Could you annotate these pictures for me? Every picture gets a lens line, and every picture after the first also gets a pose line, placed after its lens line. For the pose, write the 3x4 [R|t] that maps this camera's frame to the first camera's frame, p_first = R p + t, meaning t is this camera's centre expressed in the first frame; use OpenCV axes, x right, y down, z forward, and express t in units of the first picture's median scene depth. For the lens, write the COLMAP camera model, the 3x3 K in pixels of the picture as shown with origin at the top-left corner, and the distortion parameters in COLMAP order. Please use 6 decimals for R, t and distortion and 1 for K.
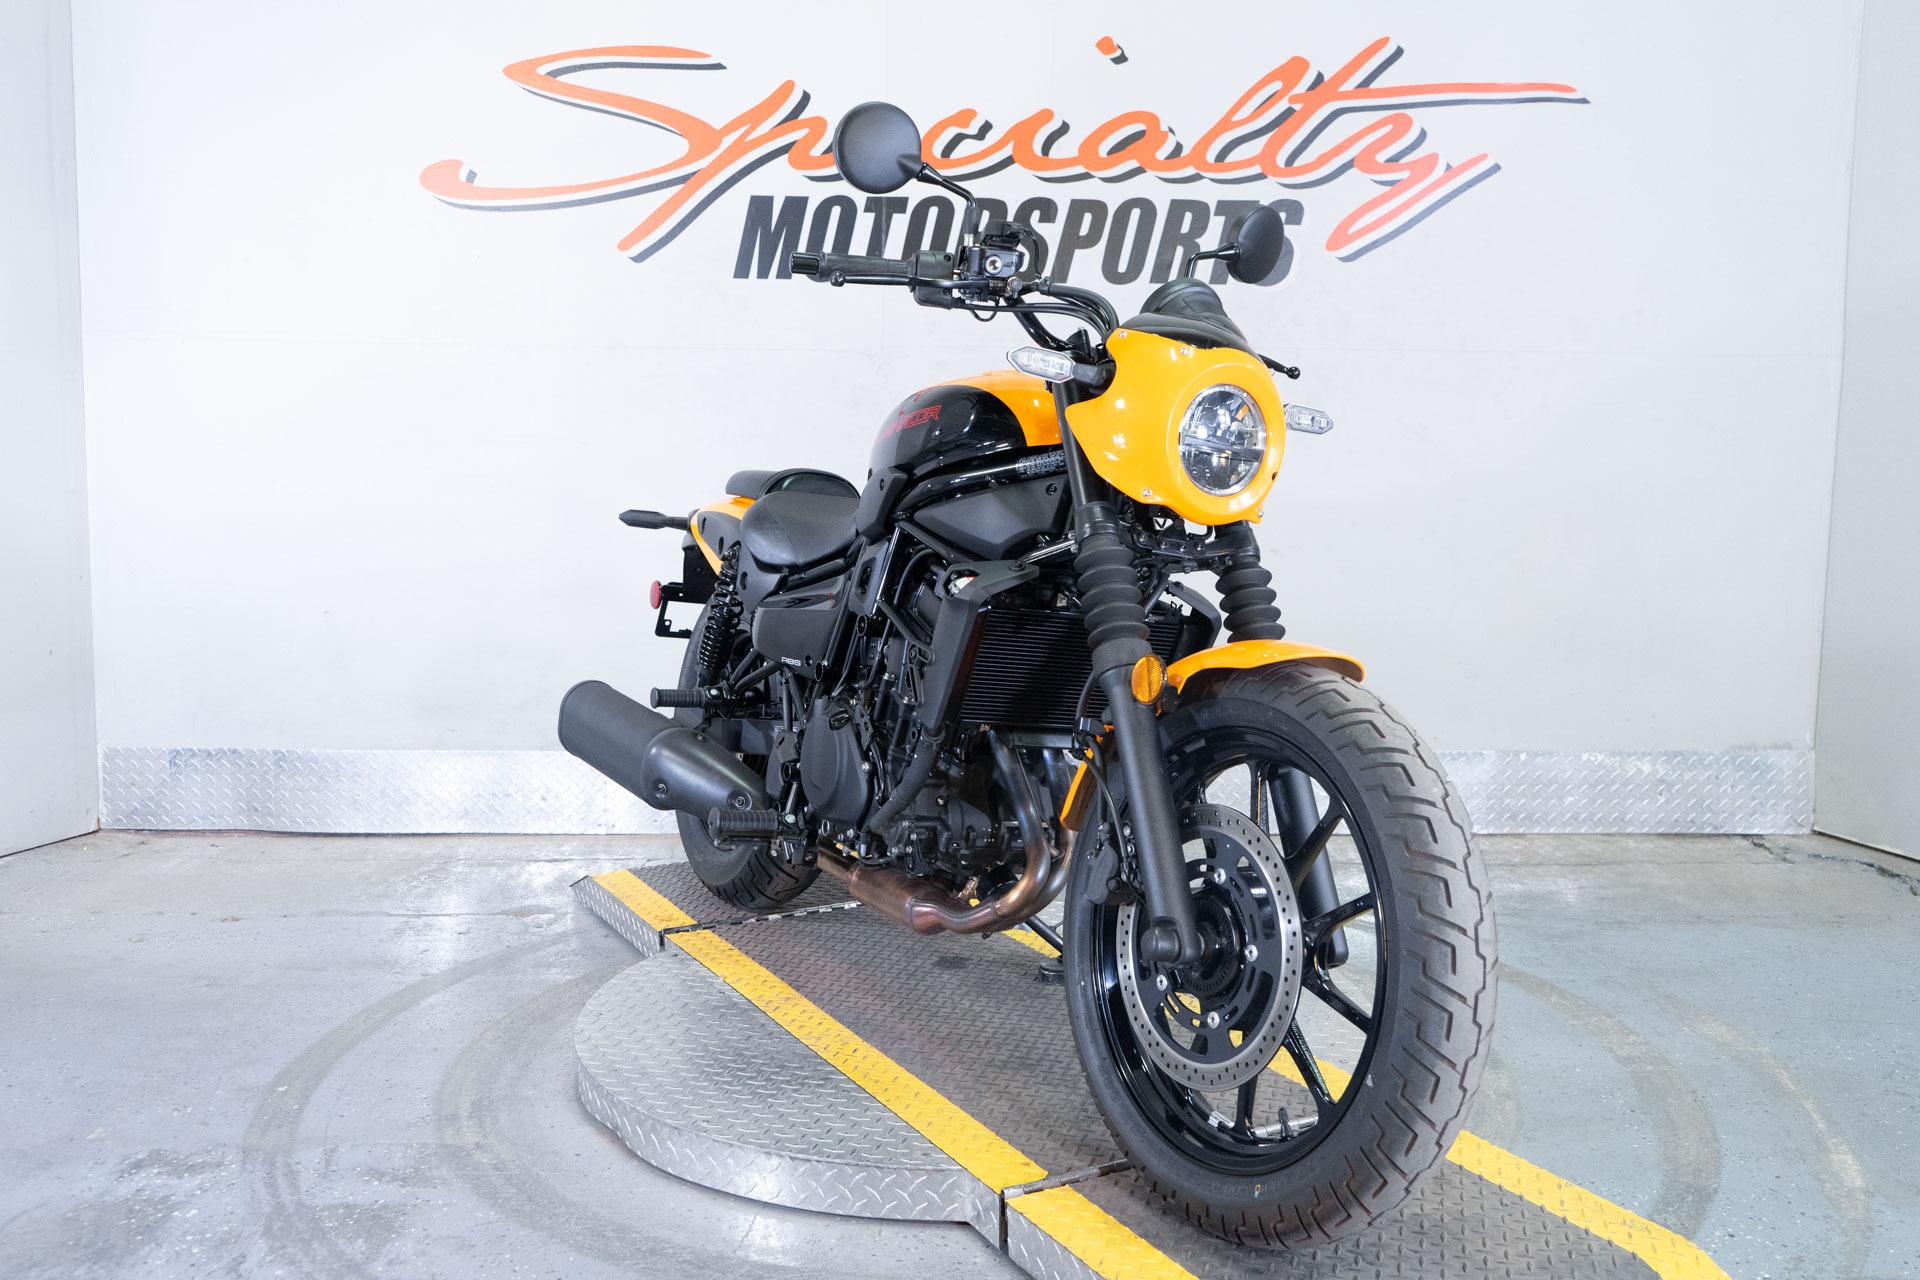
lens RADIAL K [[1742.3, 0, 971.6], [0, 1742.3, 634.3], [0, 0, 1]] dist [-0.004107, 0.000000]
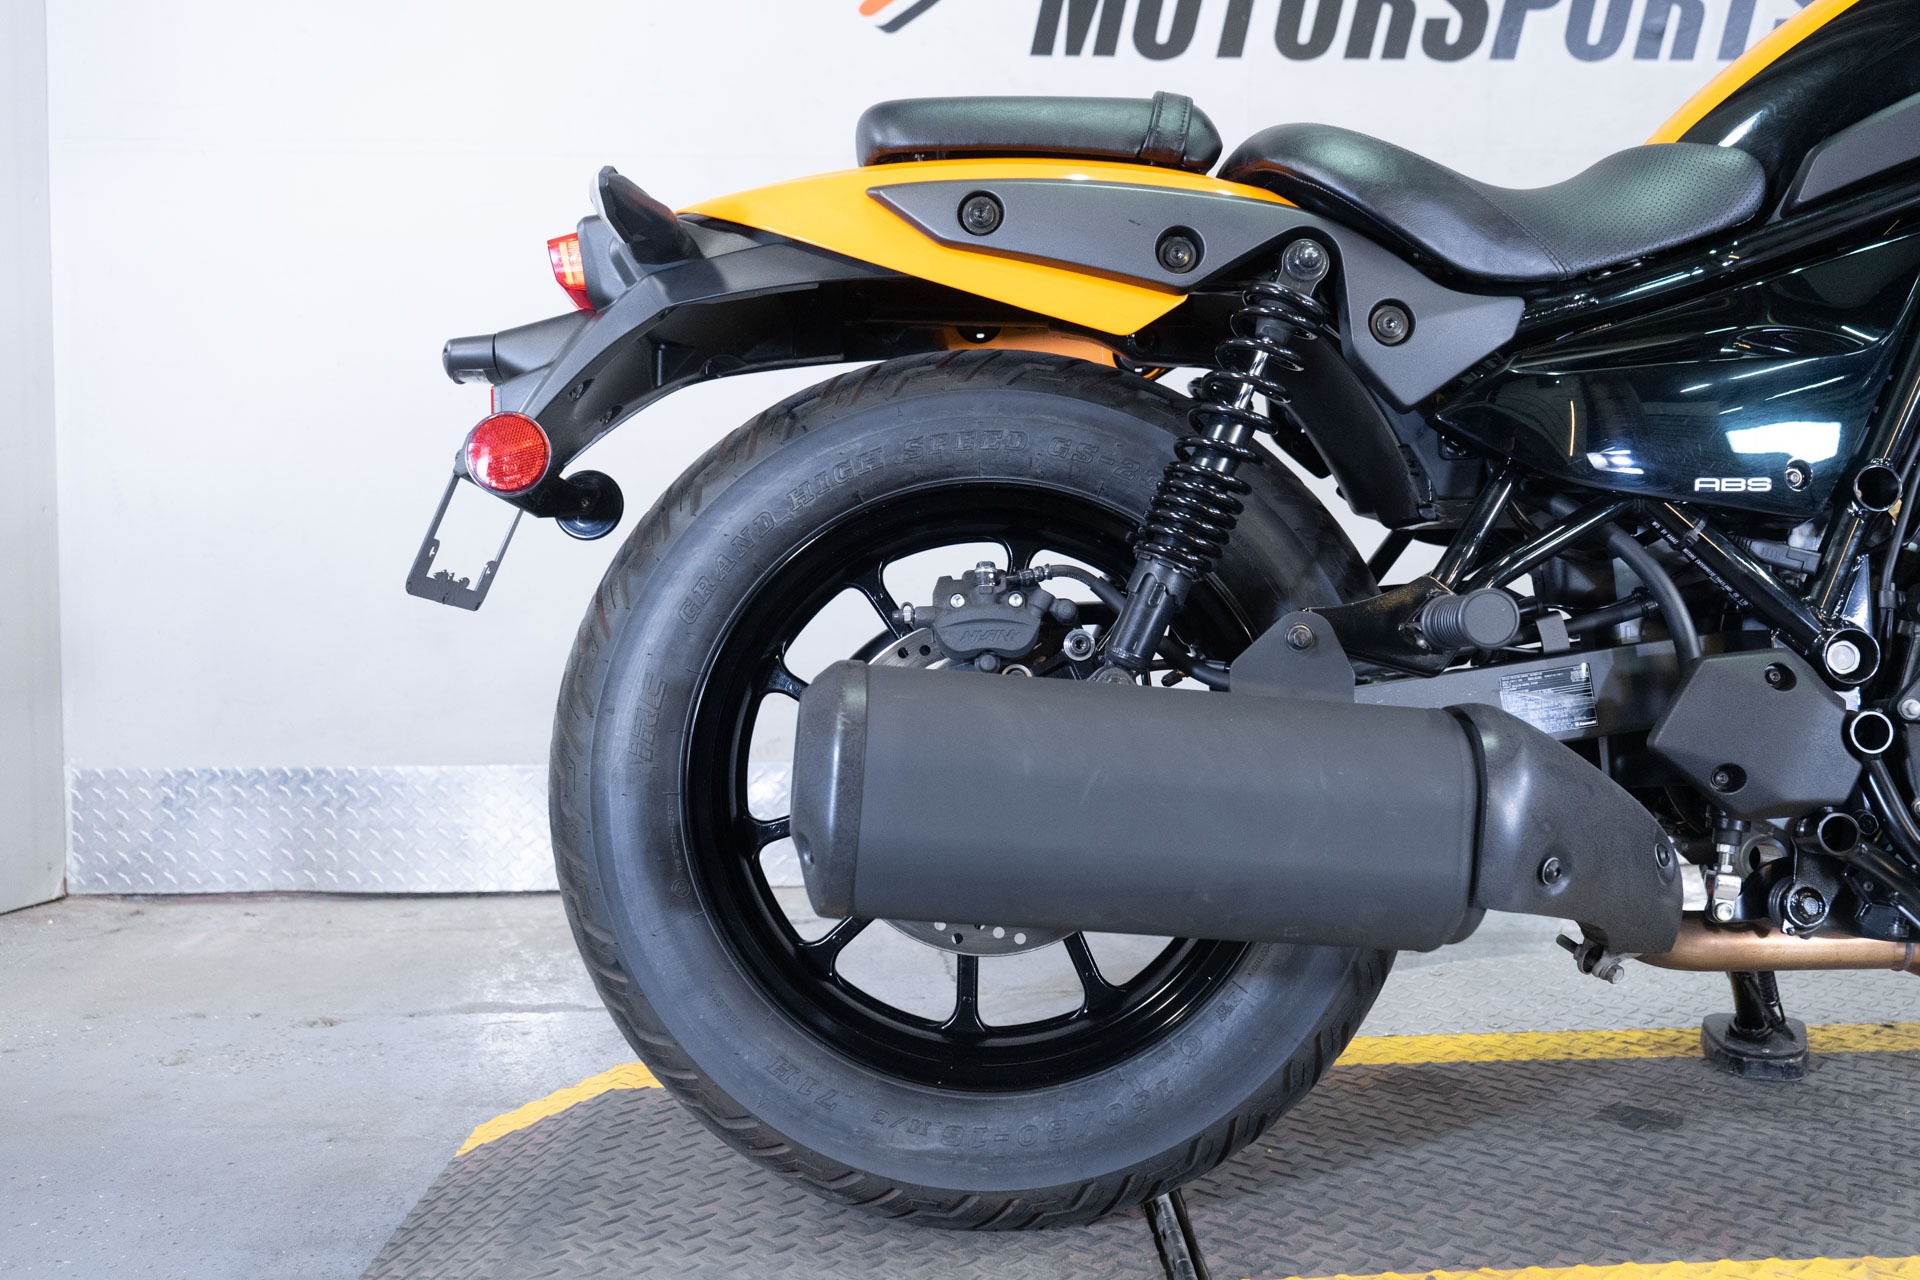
lens RADIAL K [[1789.7, 0, 968.0], [0, 1789.7, 634.6], [0, 0, 1]] dist [-0.006097, 0.000000]
pose [[0.998728, -0.017226, 0.047385, -0.199969], [0.019583, 0.998571, -0.049727, 0.056394], [-0.046460, 0.050592, 0.997638, 0.318920]]
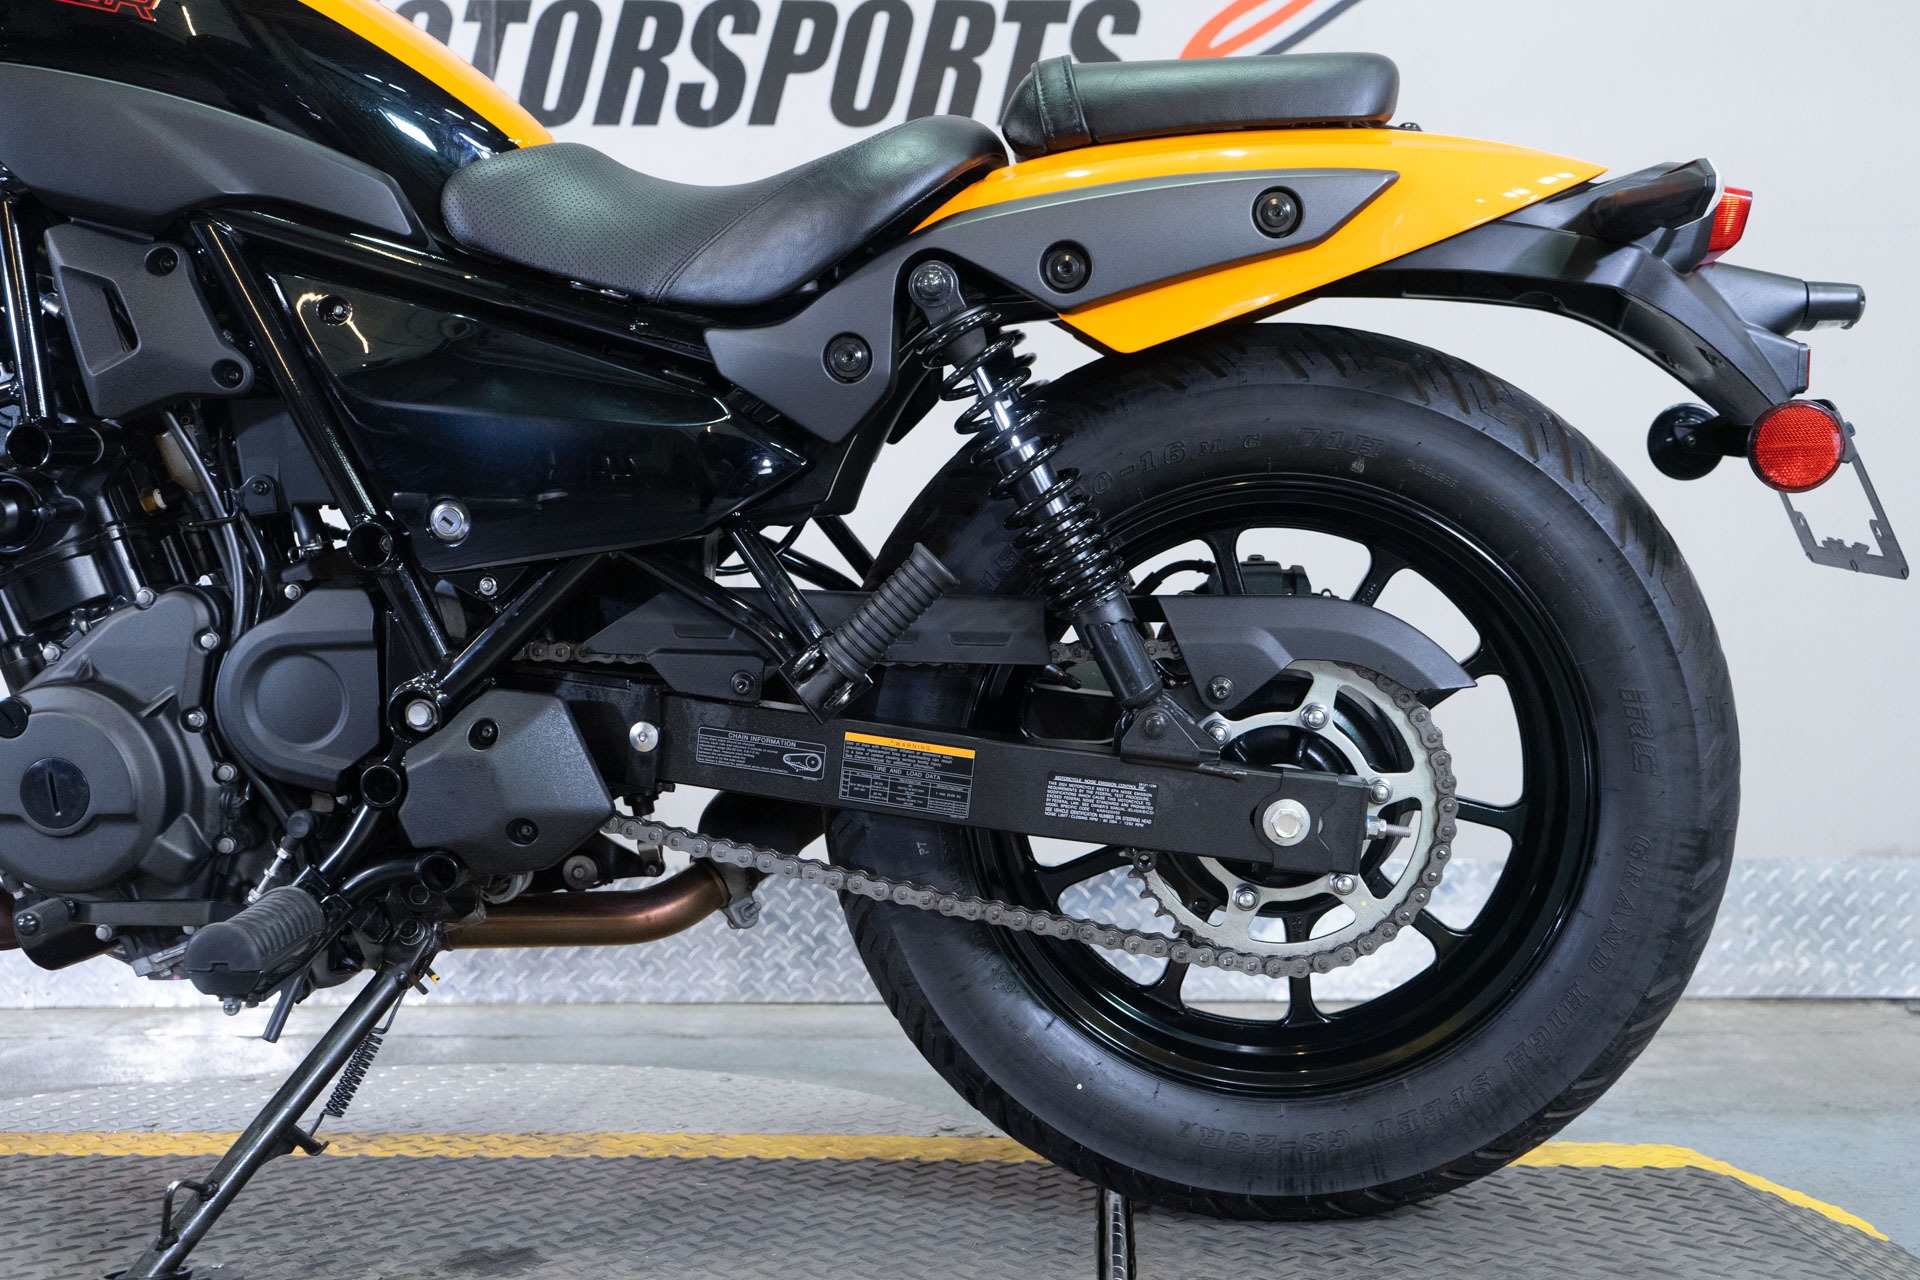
lens RADIAL K [[1932.3, 0, 962.7], [0, 1932.3, 637.2], [0, 0, 1]] dist [-0.009528, 0.000000]
pose [[0.999921, -0.004594, -0.011731, 0.132166], [0.002918, 0.990276, -0.139084, 0.085780], [0.012256, 0.139039, 0.990211, 0.322478]]
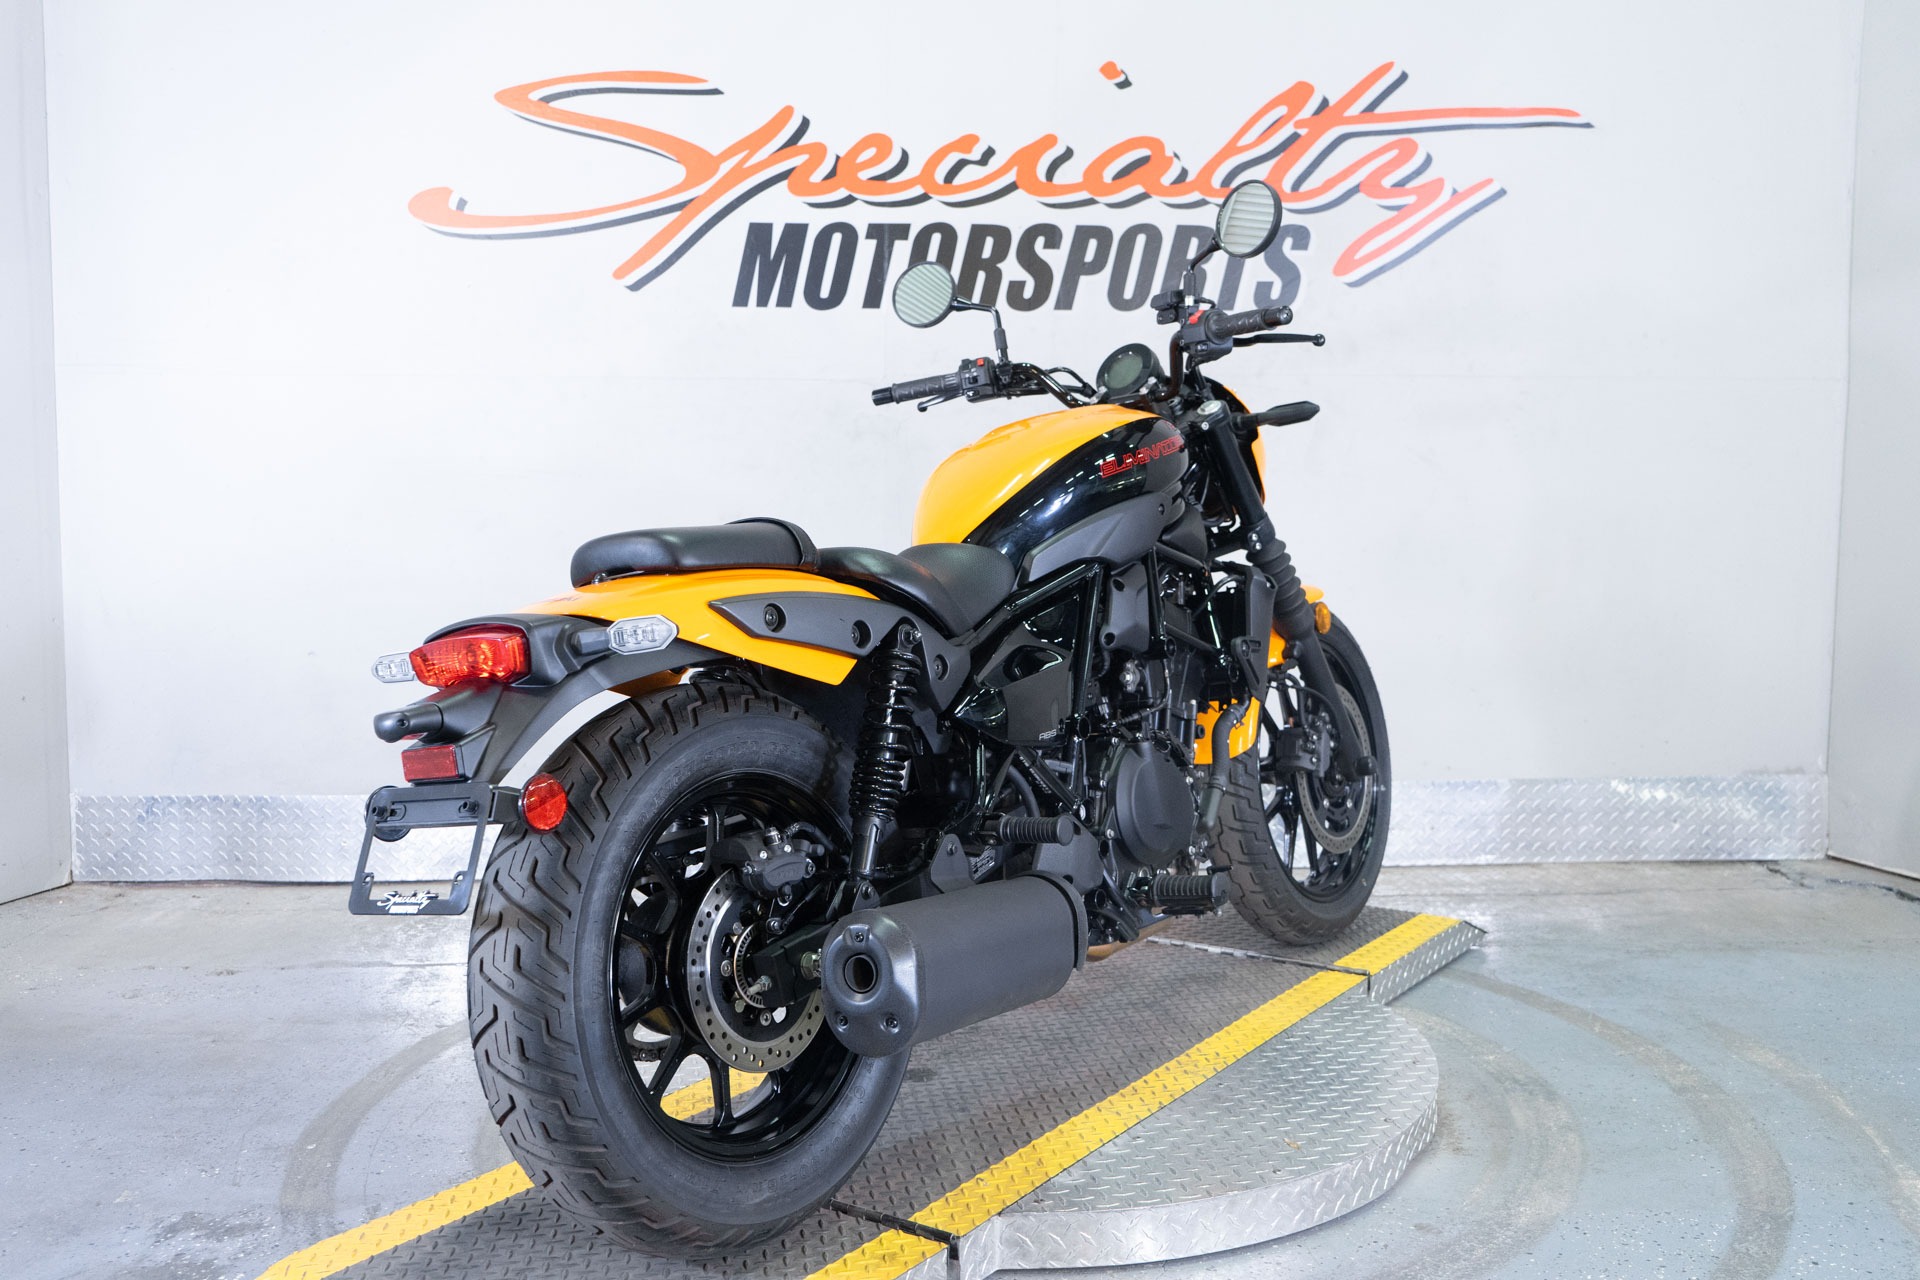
lens RADIAL K [[1789.7, 0, 971.0], [0, 1789.7, 633.8], [0, 0, 1]] dist [-0.006097, 0.000000]
pose [[0.999362, -0.011291, 0.033874, -0.039153], [0.011947, 0.999743, -0.019245, 0.000155], [-0.033648, 0.019637, 0.999241, -0.005171]]
